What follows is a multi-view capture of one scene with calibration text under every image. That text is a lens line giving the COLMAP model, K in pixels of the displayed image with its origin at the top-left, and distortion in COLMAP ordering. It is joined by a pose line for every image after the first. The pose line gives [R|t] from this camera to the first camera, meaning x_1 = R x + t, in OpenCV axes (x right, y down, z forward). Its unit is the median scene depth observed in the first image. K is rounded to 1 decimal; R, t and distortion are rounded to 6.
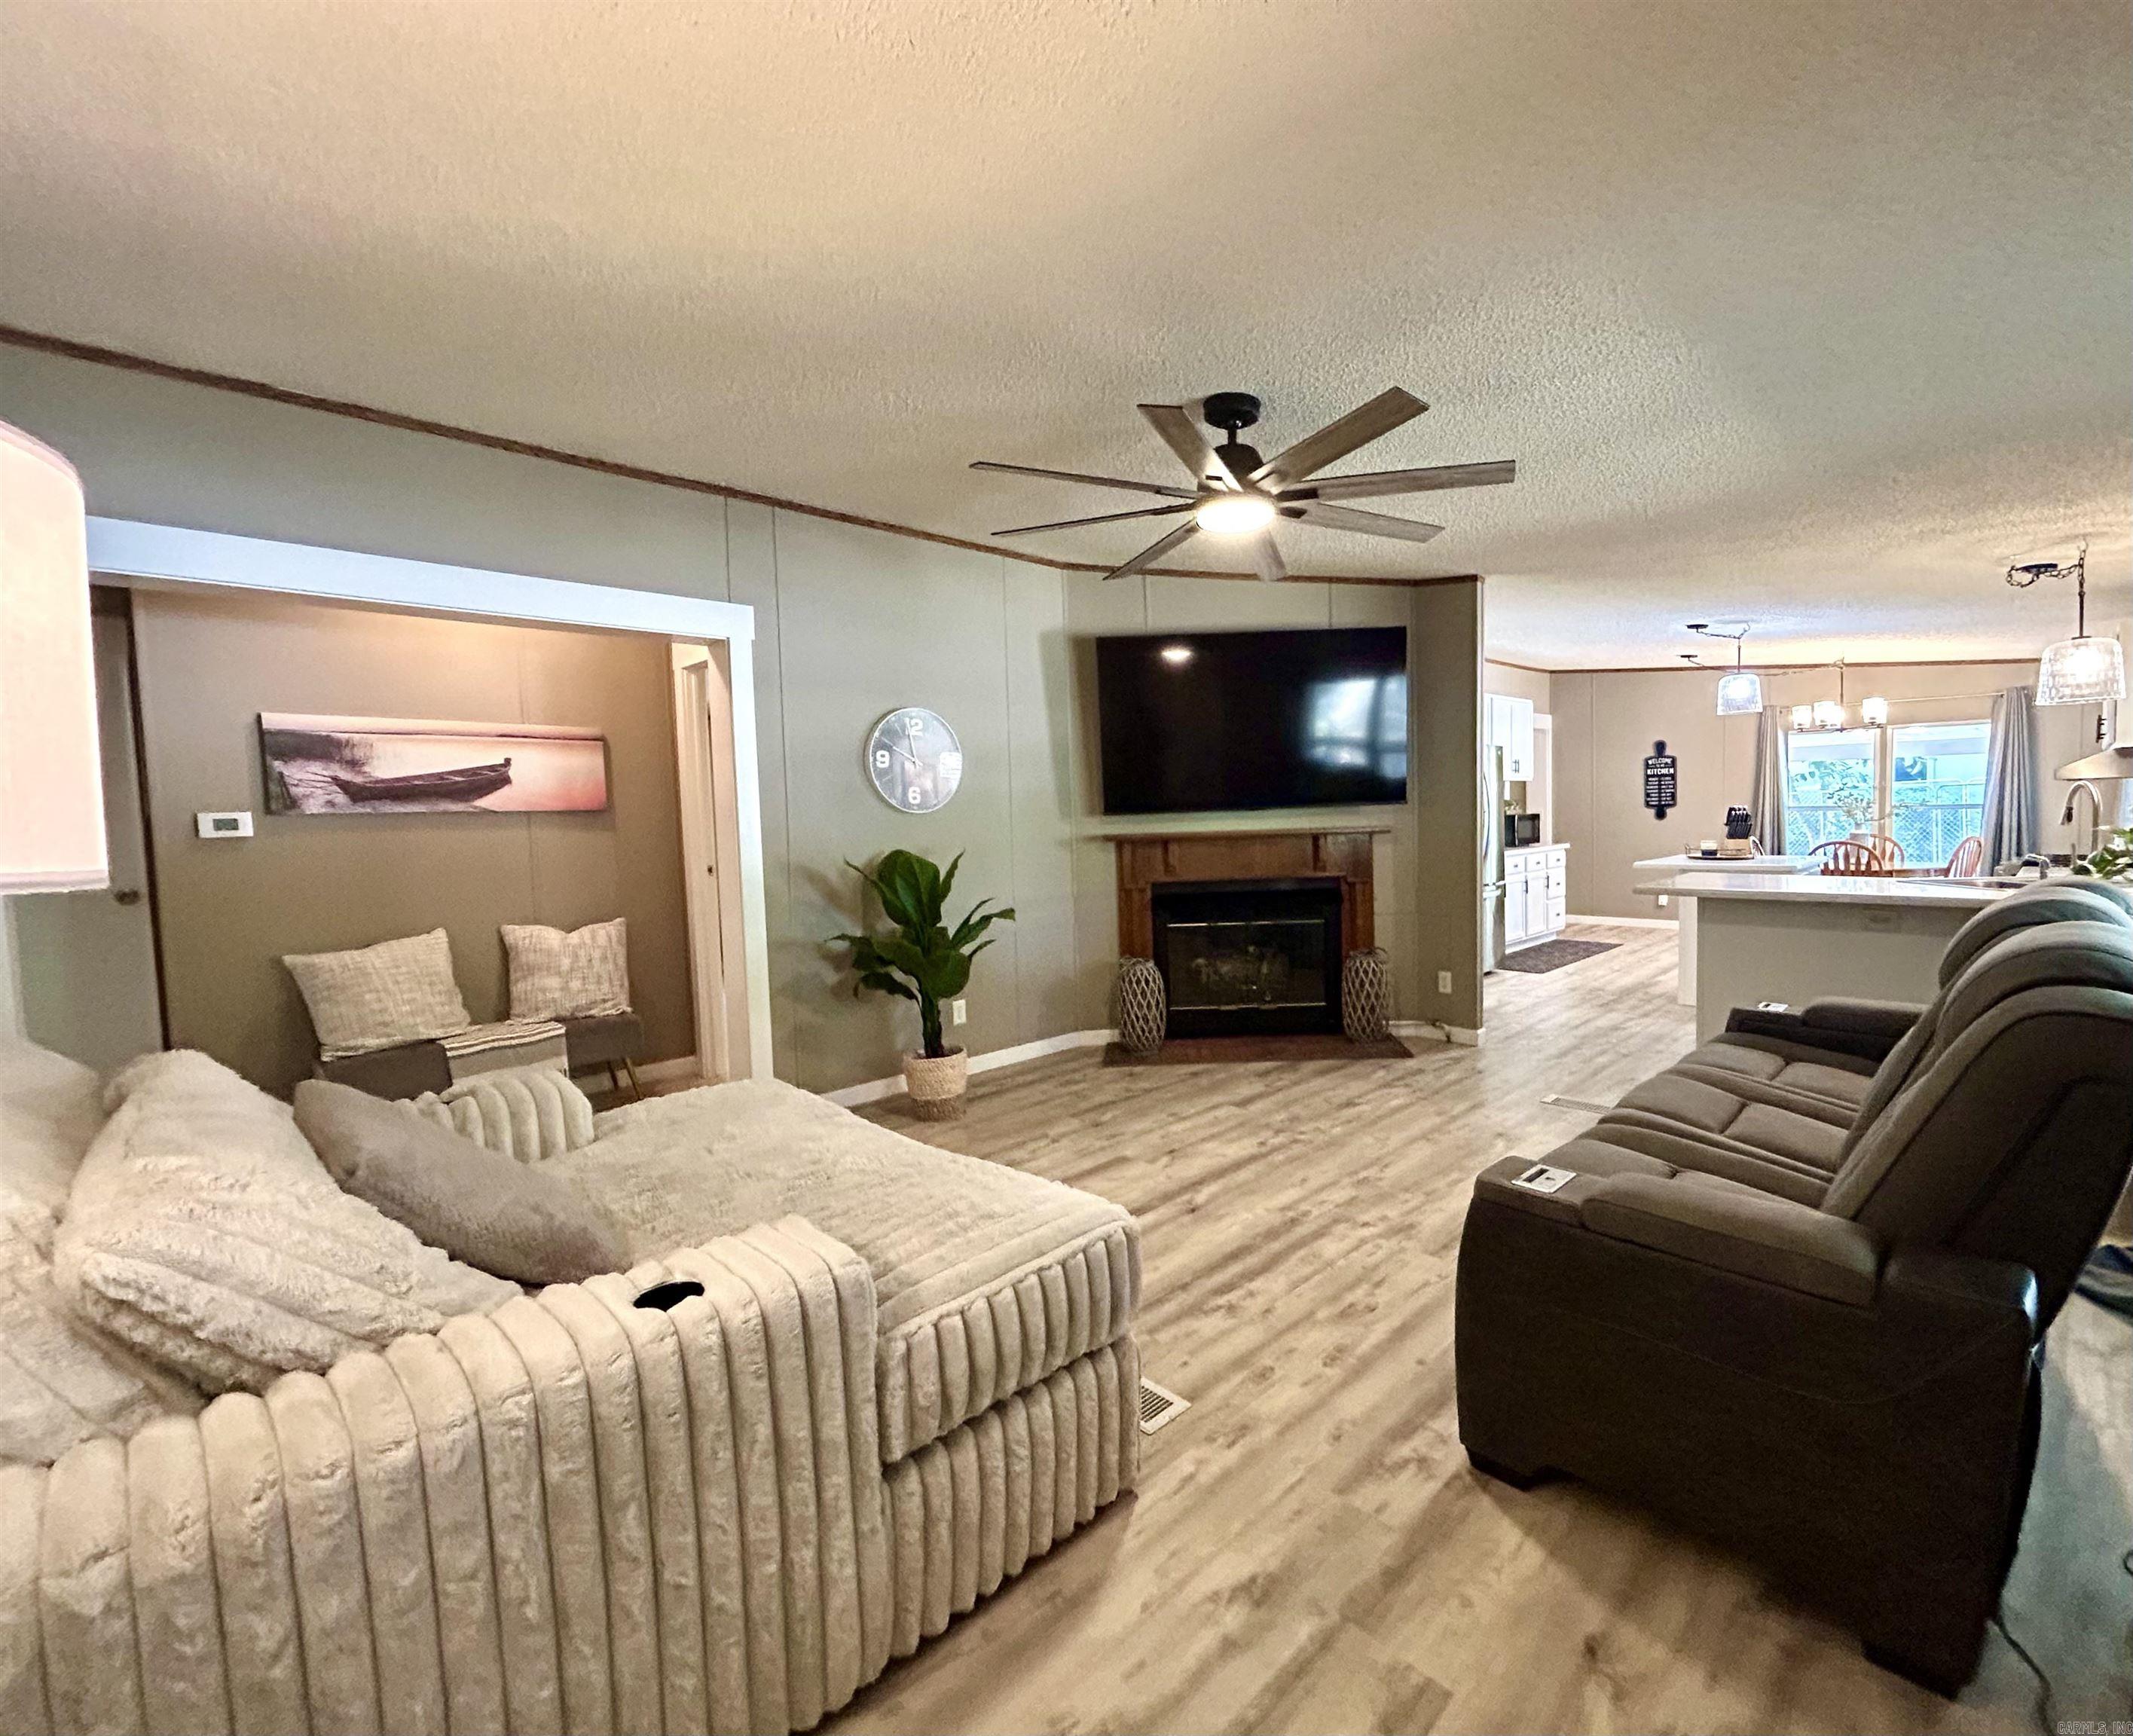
lens RADIAL K [[951.7, 0, 1173.0], [0, 951.7, 862.2], [0, 0, 1]] dist [0.000449, 0.000957]
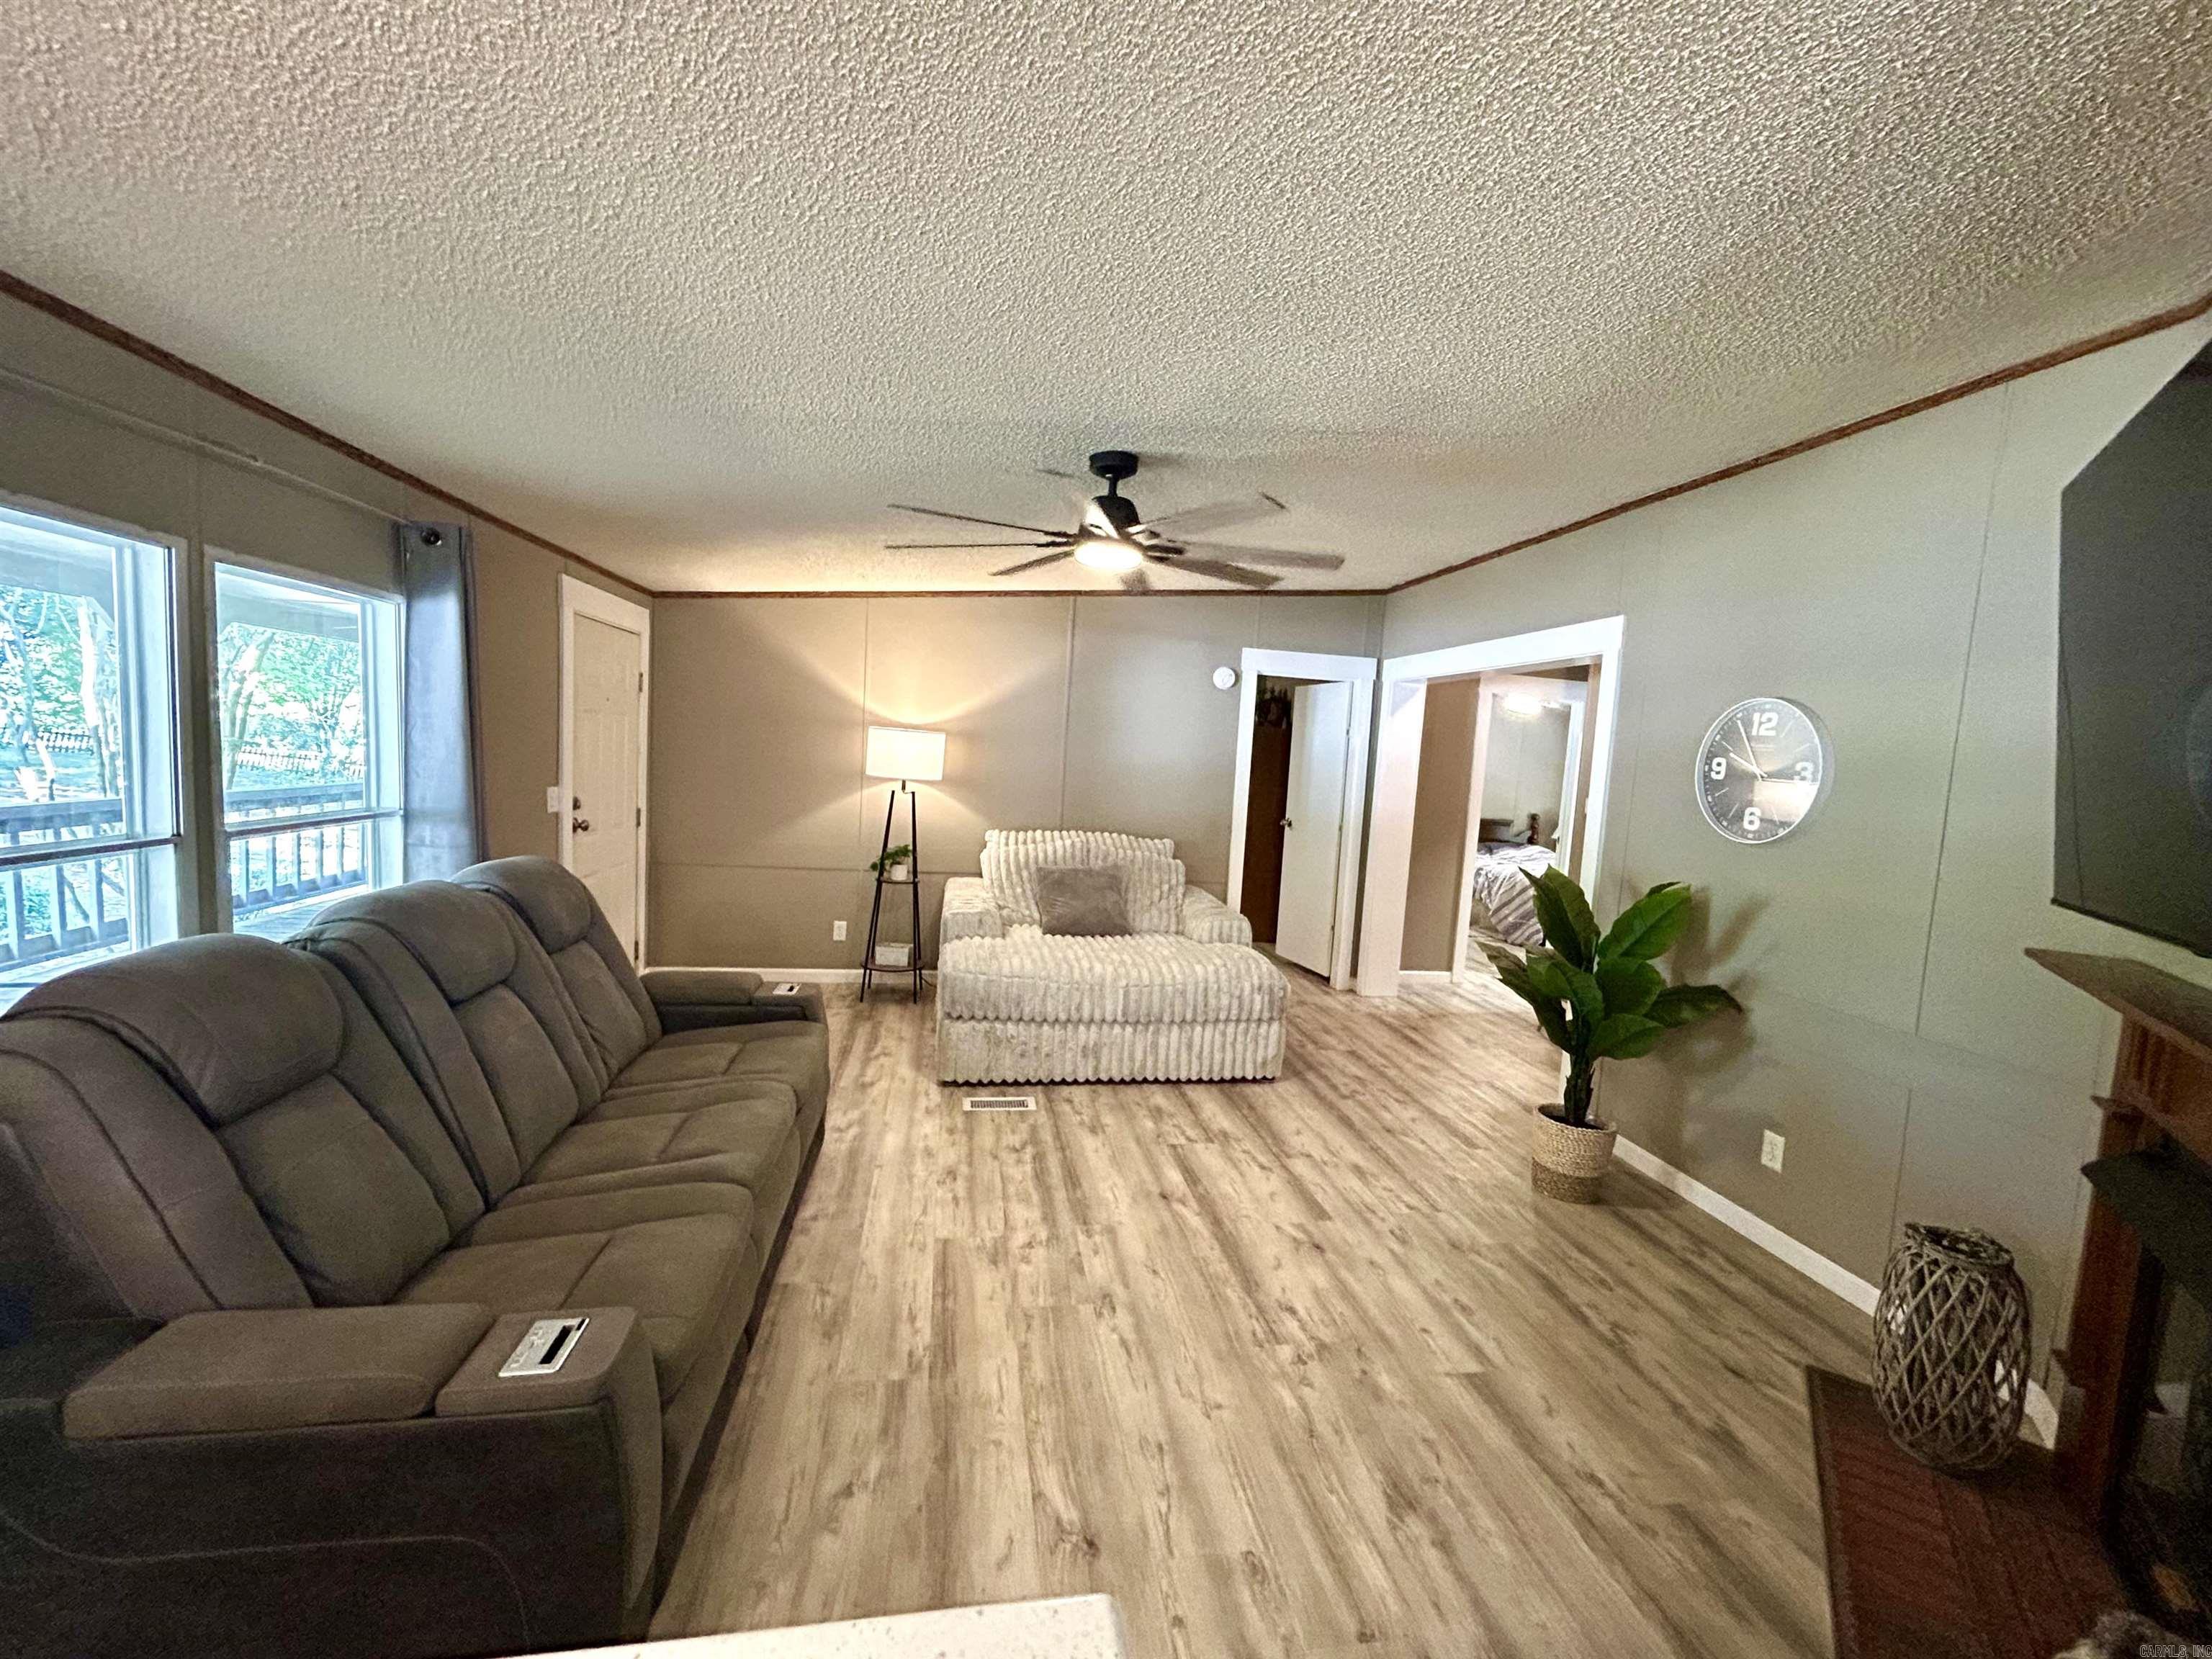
lens RADIAL K [[911.1, 0, 1103.1], [0, 911.1, 819.6], [0, 0, 1]] dist [-0.001369, 0.001334]
pose [[-0.612995, 0.048566, -0.788592, 0.664986], [-0.088426, 0.987621, 0.129559, -0.133690], [0.785123, 0.149152, -0.601113, 1.189858]]
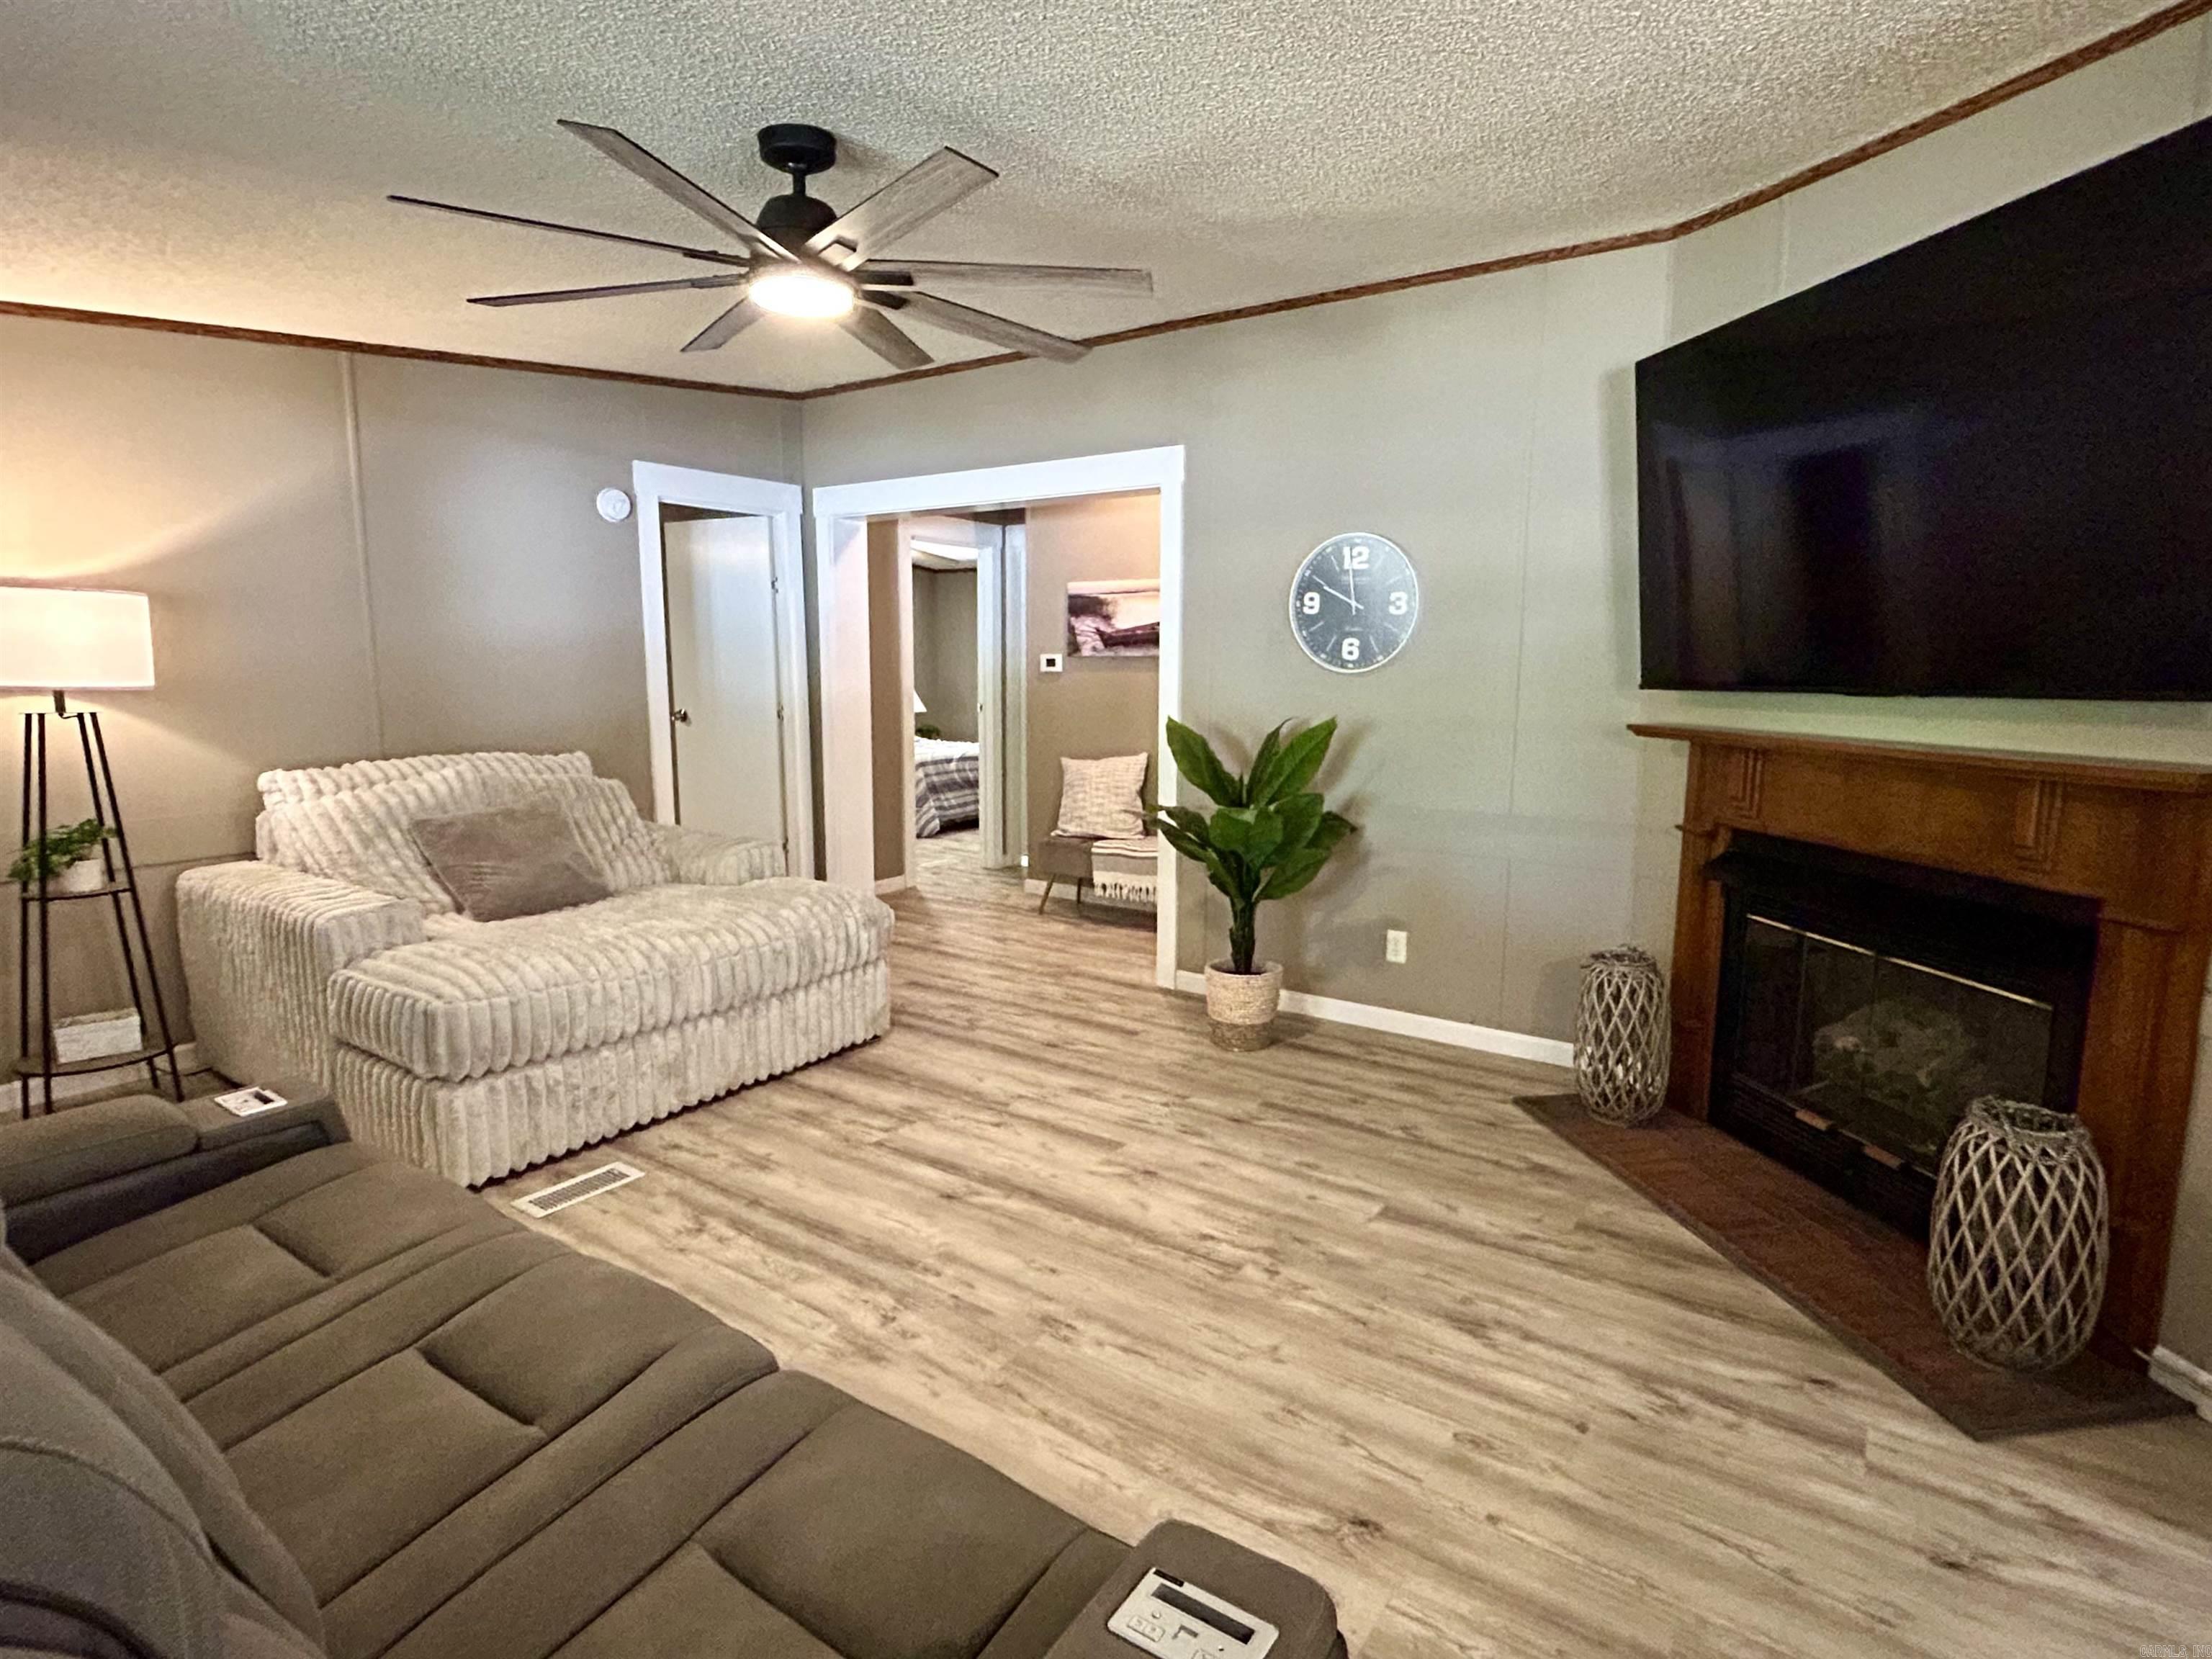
lens RADIAL K [[1167.4, 0, 1106.1], [0, 1167.4, 825.6], [0, 0, 1]] dist [0.001109, -0.001681]
pose [[0.134277, 0.167384, -0.976705, 0.743155], [-0.062107, 0.985115, 0.160287, -0.079442], [0.988996, 0.039138, 0.142674, 0.782801]]
